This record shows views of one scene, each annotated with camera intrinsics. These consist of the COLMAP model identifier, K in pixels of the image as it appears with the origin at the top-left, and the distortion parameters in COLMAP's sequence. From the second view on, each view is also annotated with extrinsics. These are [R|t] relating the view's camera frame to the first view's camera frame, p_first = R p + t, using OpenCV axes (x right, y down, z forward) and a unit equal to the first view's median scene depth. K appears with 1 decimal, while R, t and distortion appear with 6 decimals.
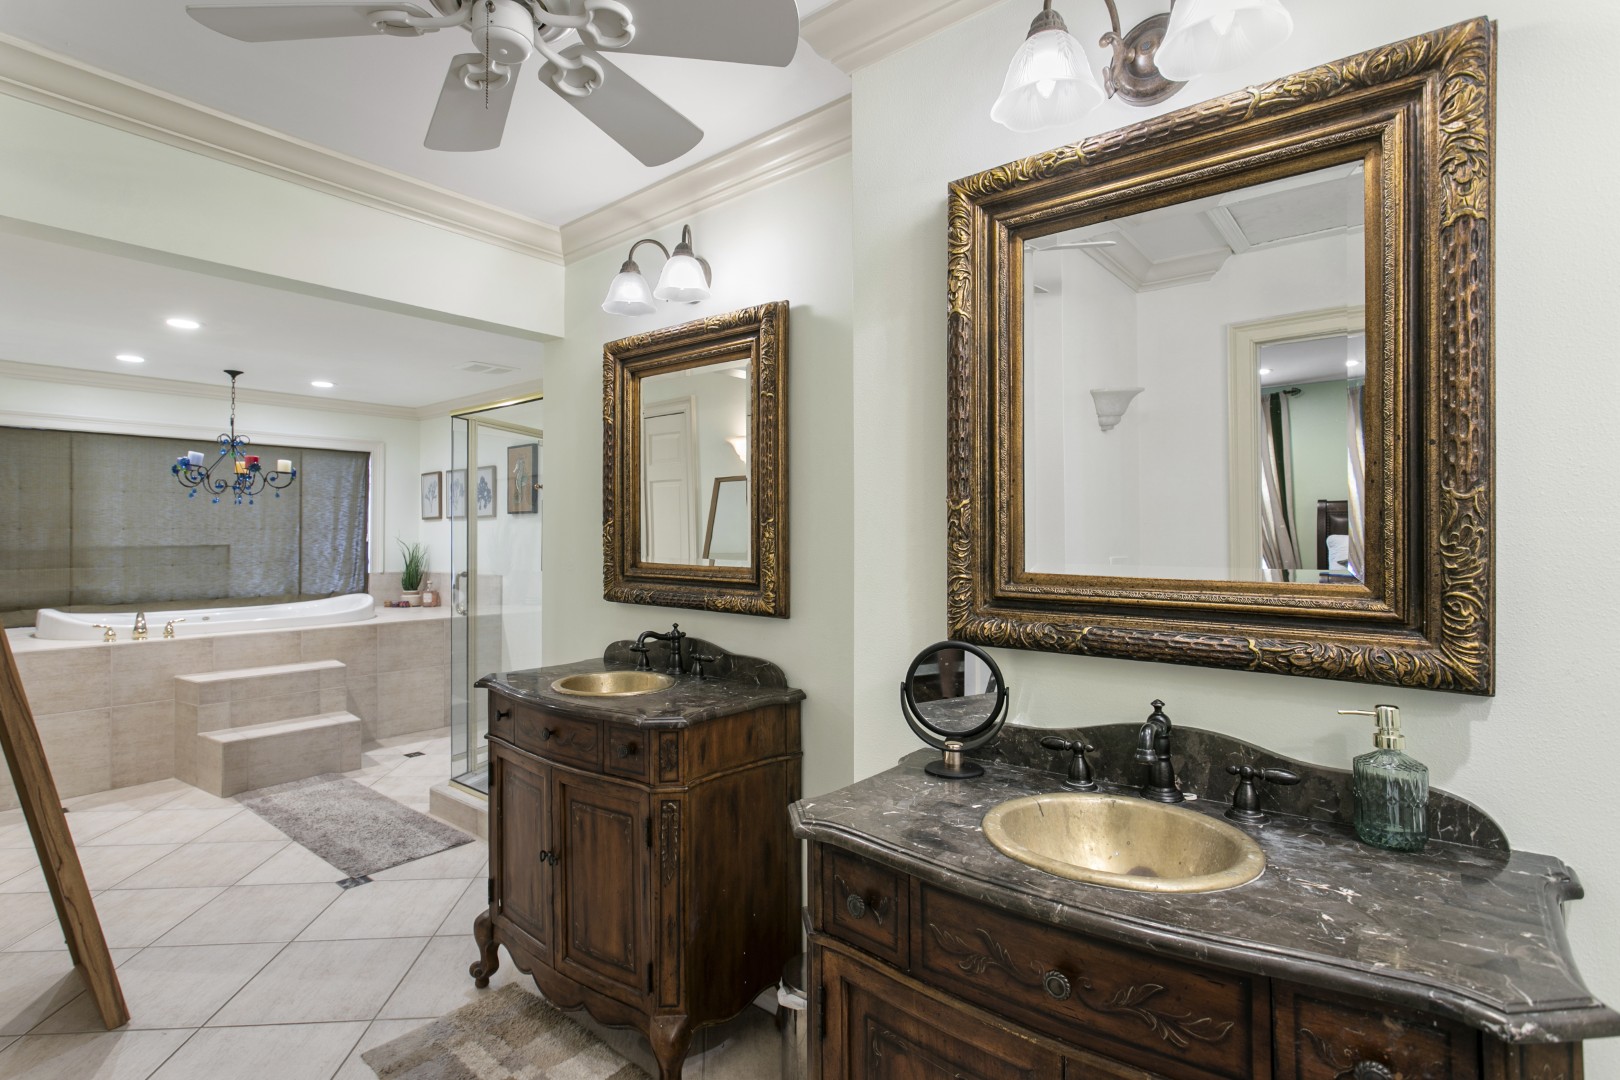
lens RADIAL K [[817.8, 0, 803.3], [0, 817.8, 527.5], [0, 0, 1]] dist [-0.003227, 0.000909]
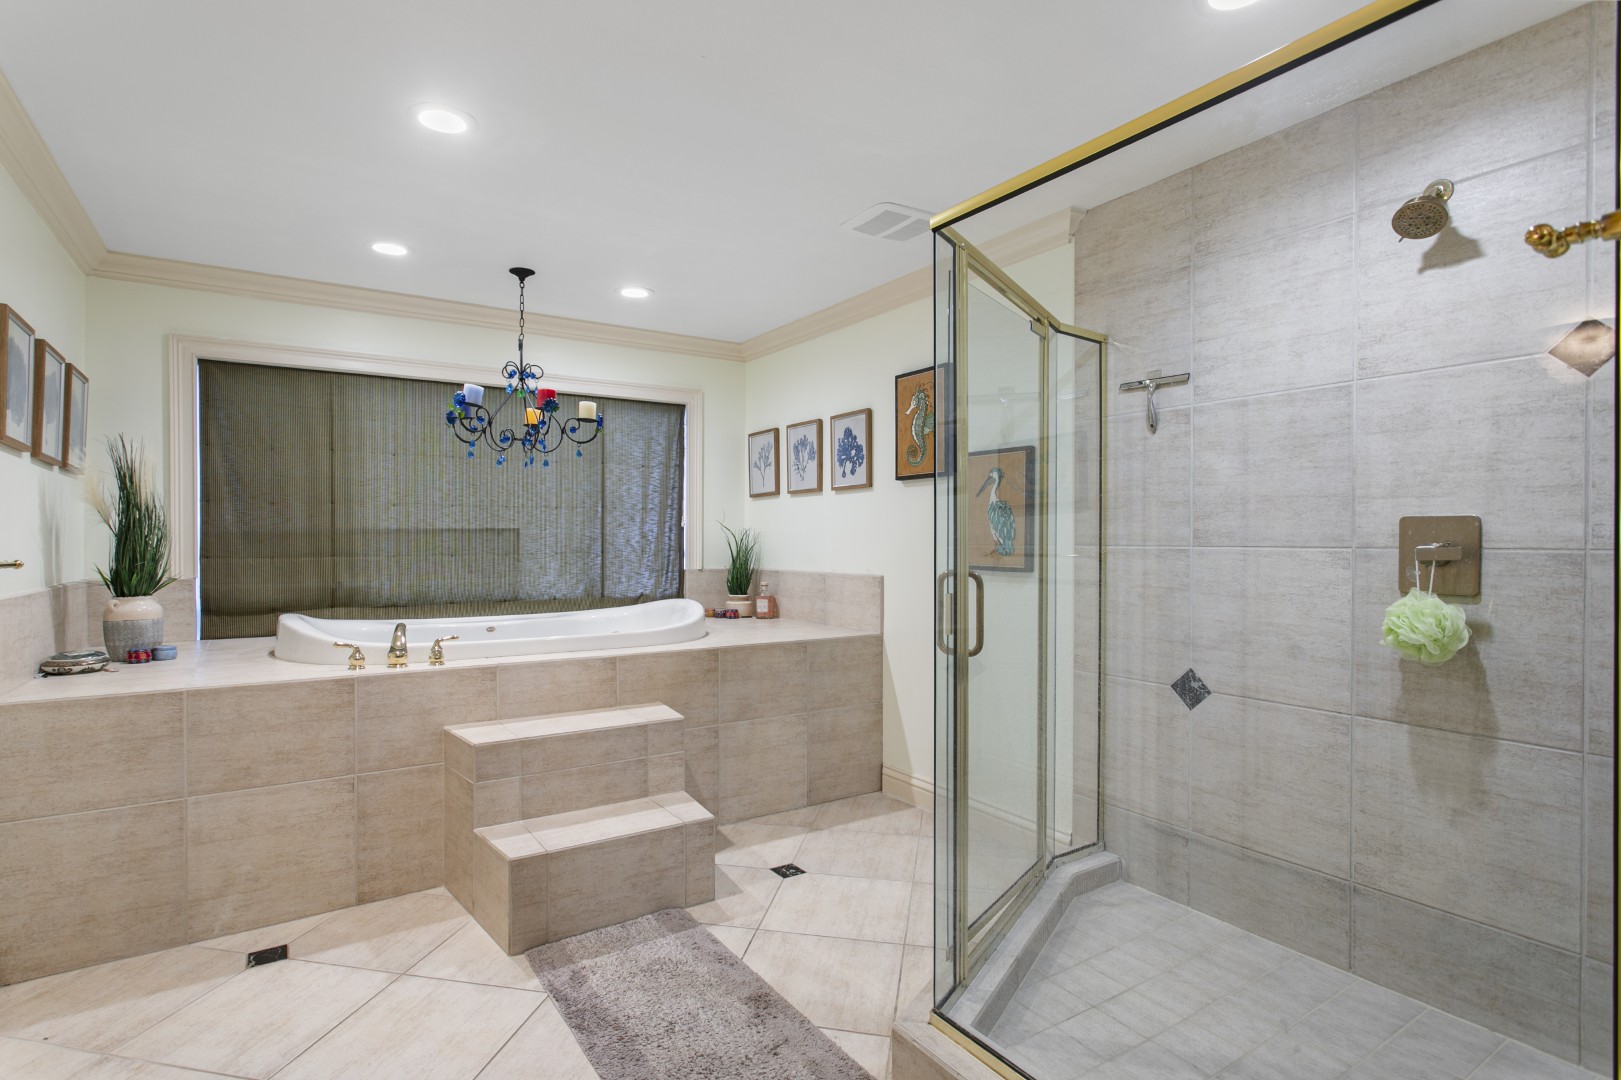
lens RADIAL K [[818.3, 0, 813.8], [0, 818.3, 546.9], [0, 0, 1]] dist [-0.003227, 0.000909]
pose [[0.964271, 0.005391, -0.264862, -0.278208], [-0.000267, 0.999812, 0.019380, 0.025839], [0.264916, -0.018617, 0.964092, 0.398542]]
